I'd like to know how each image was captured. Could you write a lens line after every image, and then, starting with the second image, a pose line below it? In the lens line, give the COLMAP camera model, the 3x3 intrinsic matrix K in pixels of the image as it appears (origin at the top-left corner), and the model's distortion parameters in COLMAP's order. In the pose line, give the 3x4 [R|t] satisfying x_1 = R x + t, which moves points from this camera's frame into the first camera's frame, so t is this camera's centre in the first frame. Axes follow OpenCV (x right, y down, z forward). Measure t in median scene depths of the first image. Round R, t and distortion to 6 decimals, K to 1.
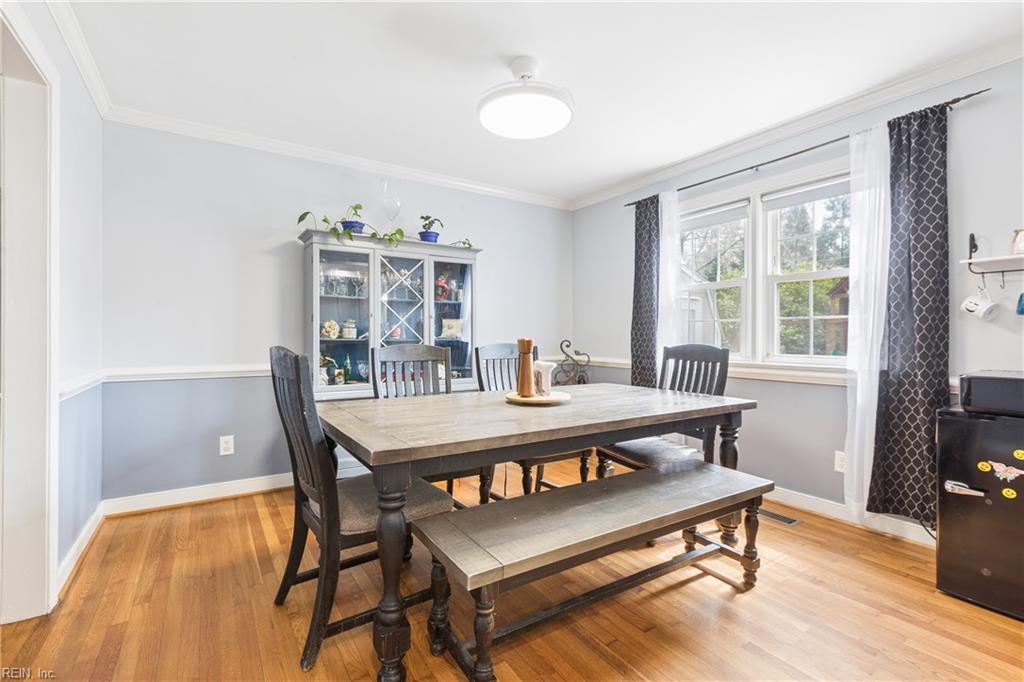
lens RADIAL K [[470.5, 0, 509.5], [0, 470.5, 337.2], [0, 0, 1]] dist [0.003882, 0.000446]
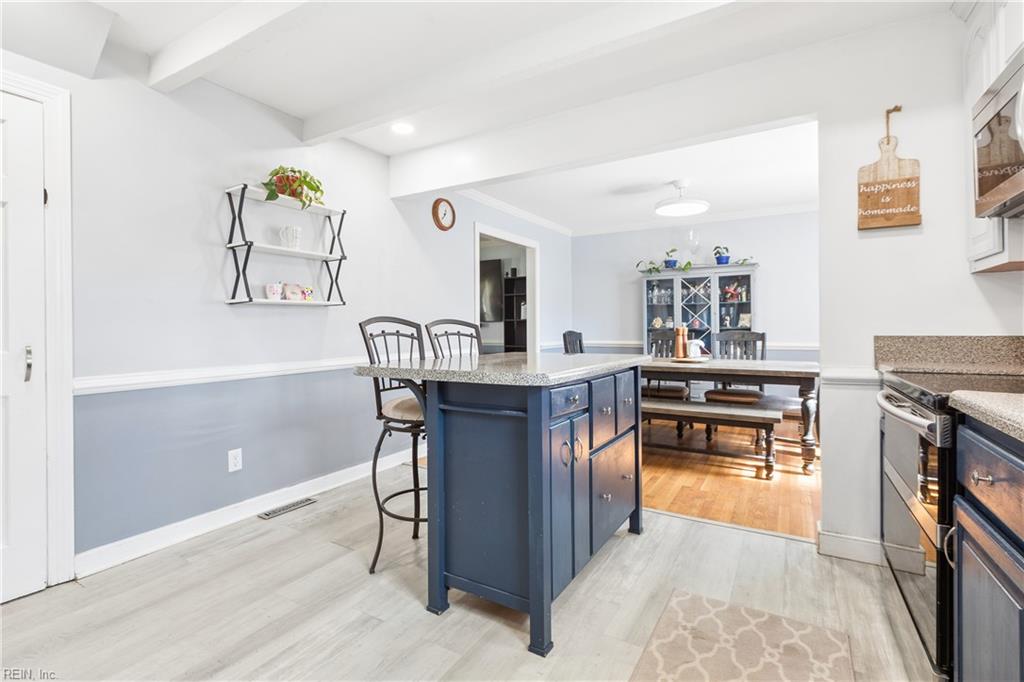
lens RADIAL K [[470.5, 0, 512.1], [0, 470.5, 332.6], [0, 0, 1]] dist [0.003882, 0.000446]
pose [[0.459315, 0.009330, -0.888224, 0.939556], [0.001656, 0.999934, 0.011360, 0.000930], [0.888272, -0.006689, 0.459270, -0.316338]]
